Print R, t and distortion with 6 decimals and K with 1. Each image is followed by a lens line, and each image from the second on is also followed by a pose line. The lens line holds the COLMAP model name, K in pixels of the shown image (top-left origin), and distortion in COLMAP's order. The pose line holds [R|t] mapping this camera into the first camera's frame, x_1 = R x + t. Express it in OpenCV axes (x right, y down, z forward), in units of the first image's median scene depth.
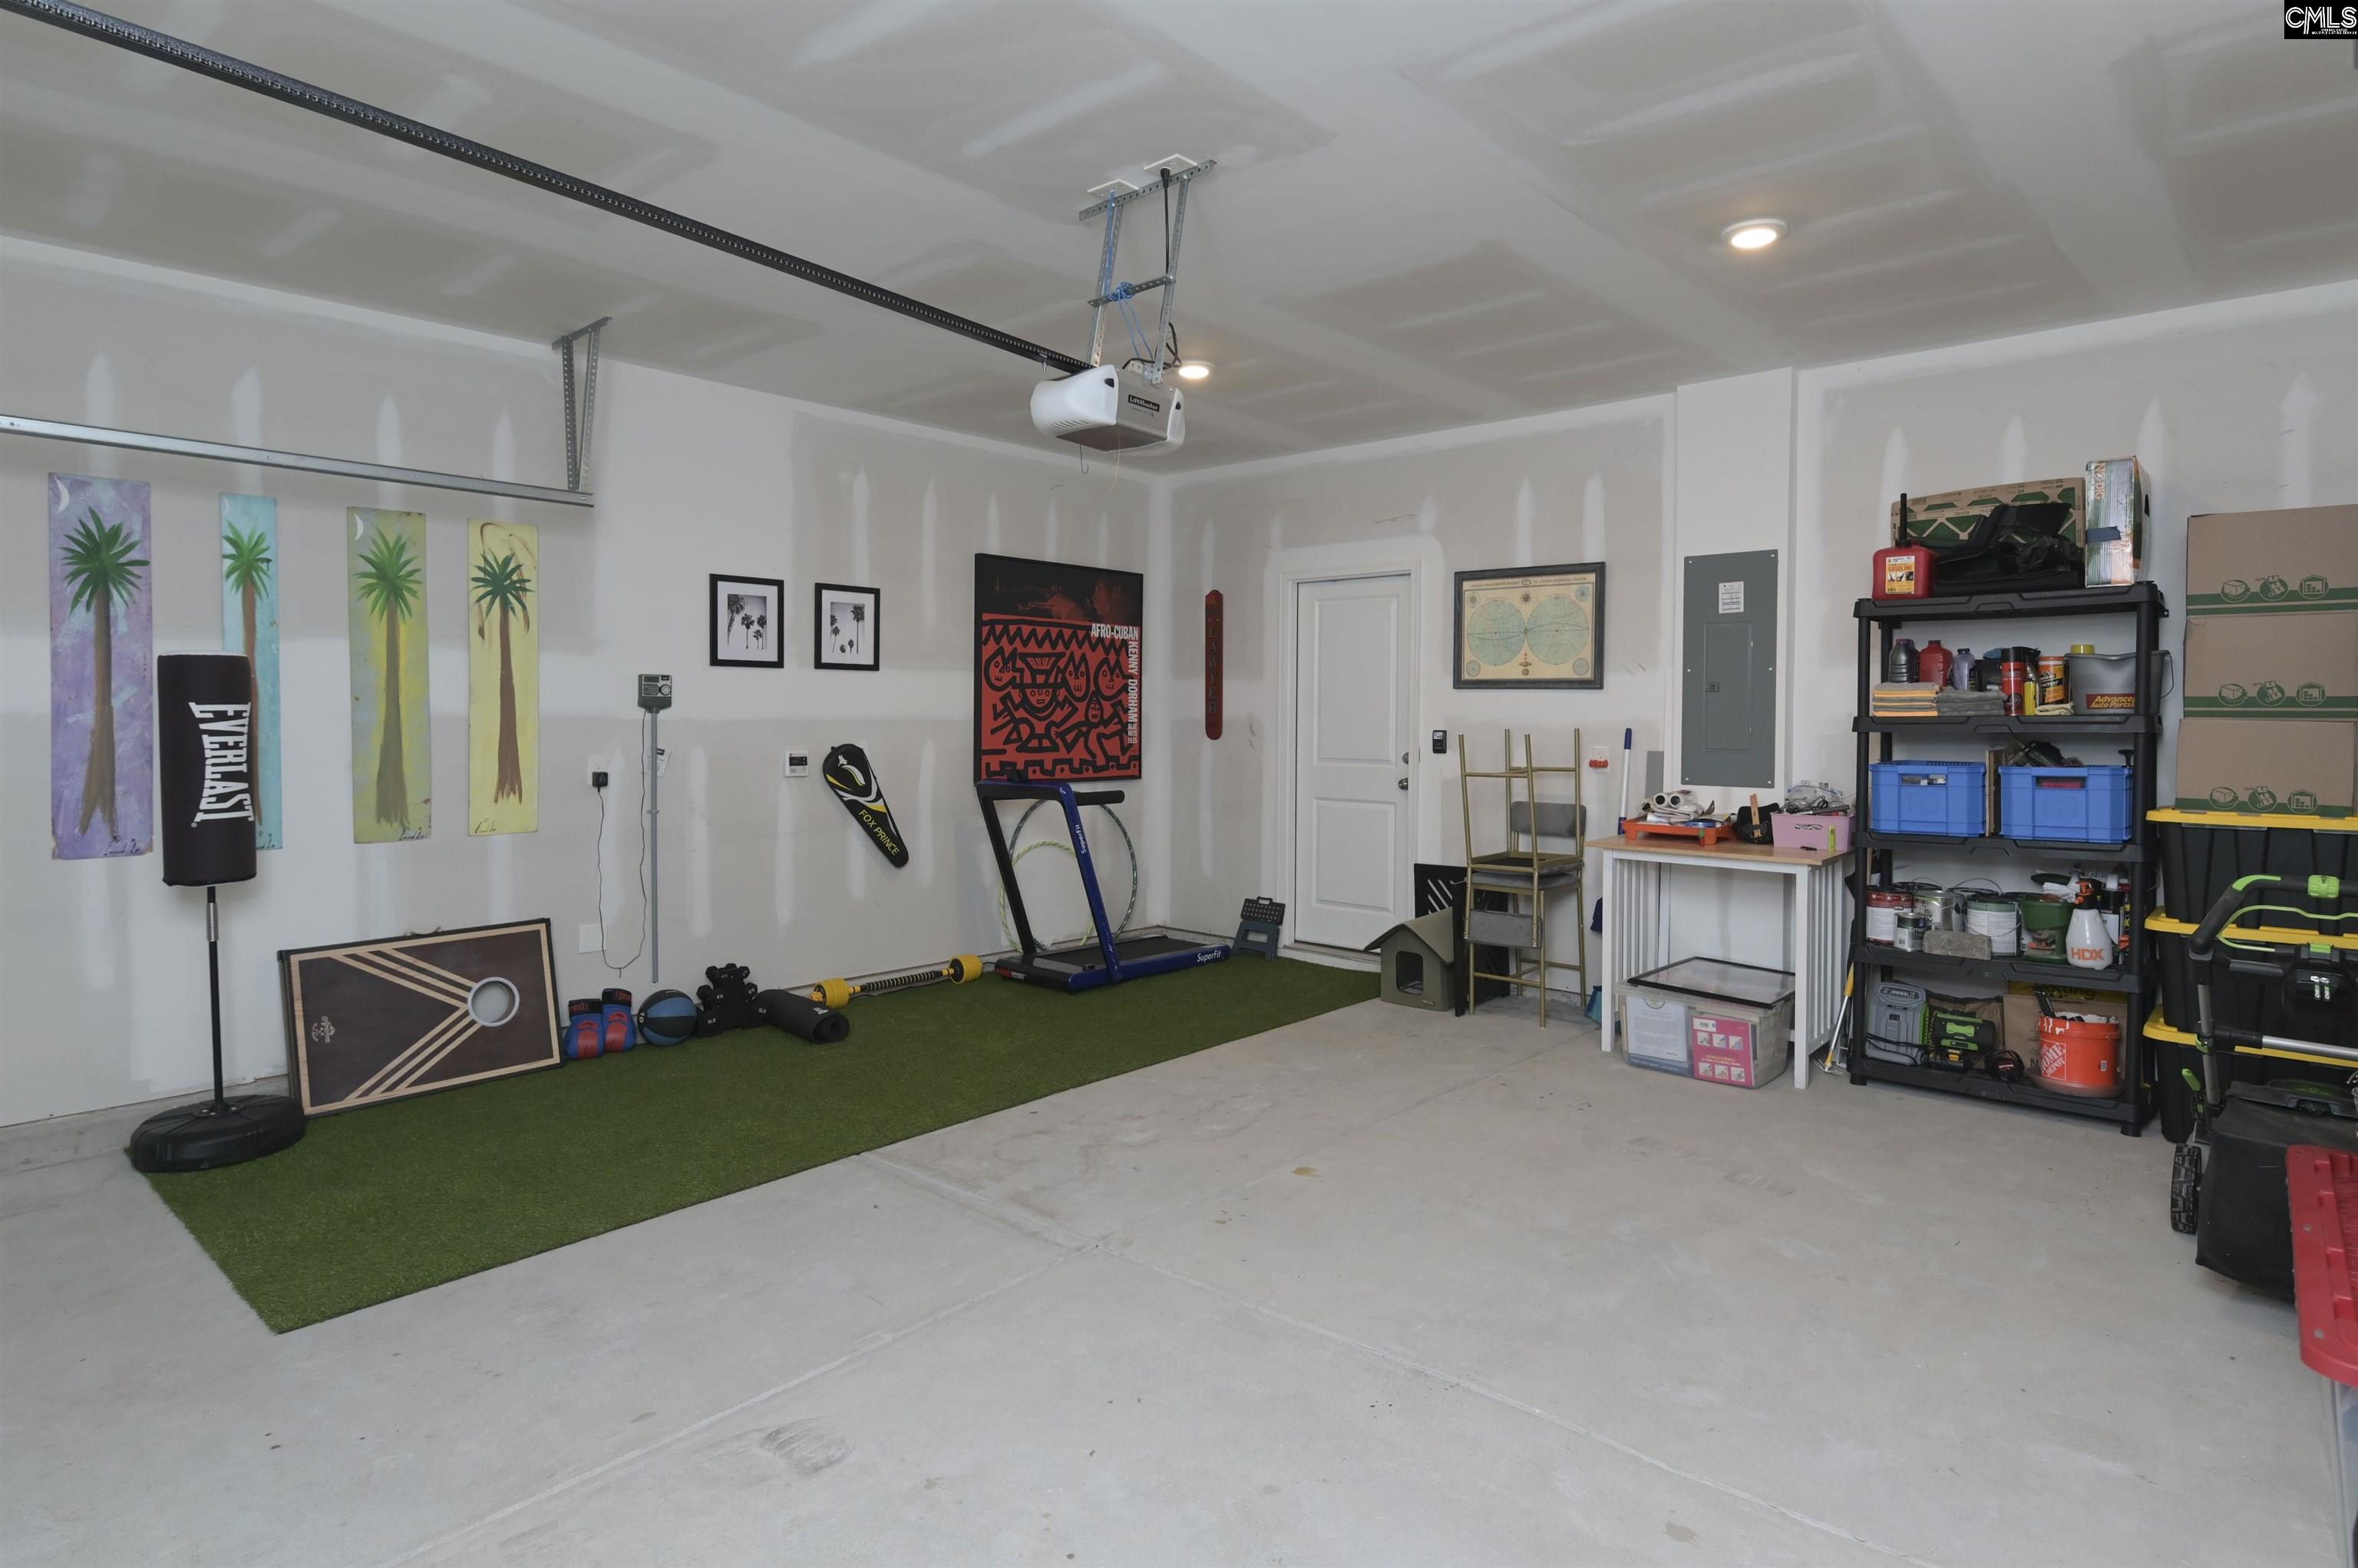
lens RADIAL K [[1223.3, 0, 1180.7], [0, 1223.3, 767.3], [0, 0, 1]] dist [0.006429, 0.000897]
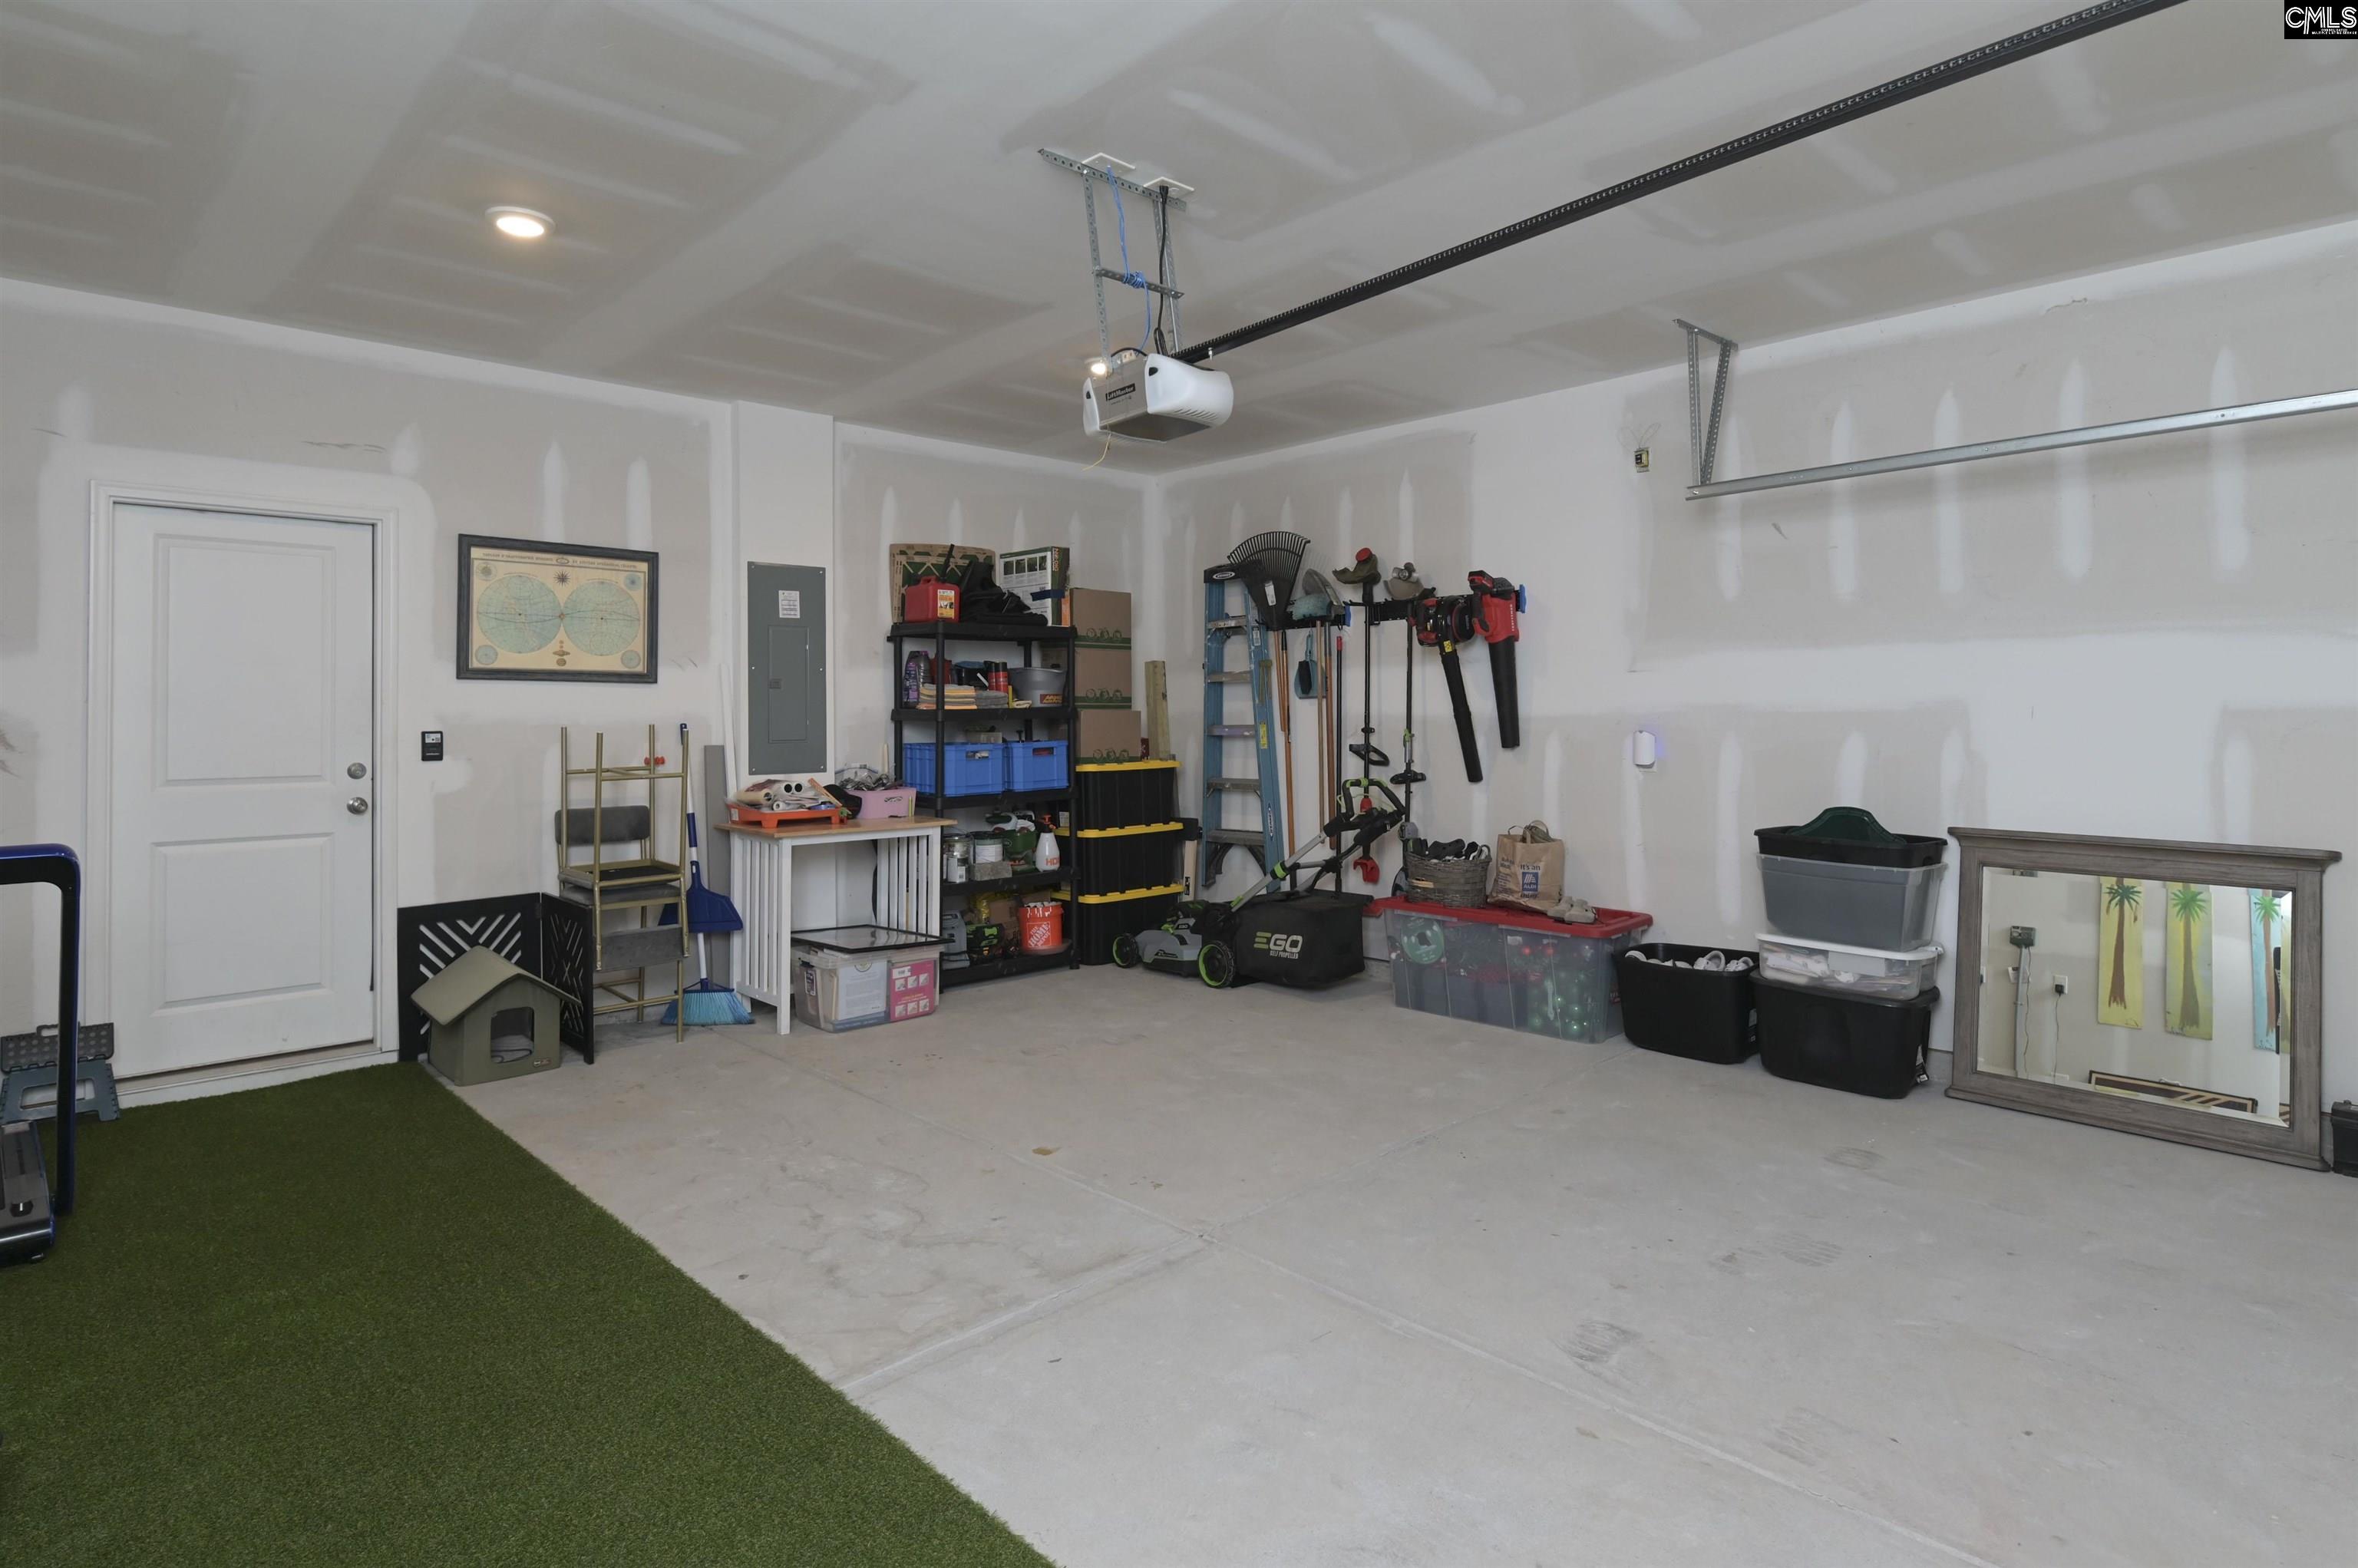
lens RADIAL K [[1223.3, 0, 1201.3], [0, 1223.3, 718.2], [0, 0, 1]] dist [0.006429, 0.000897]
pose [[0.093908, -0.008478, 0.995545, -0.645125], [0.051307, 0.998676, 0.003665, -0.020057], [-0.994258, 0.050735, 0.094219, 0.540089]]
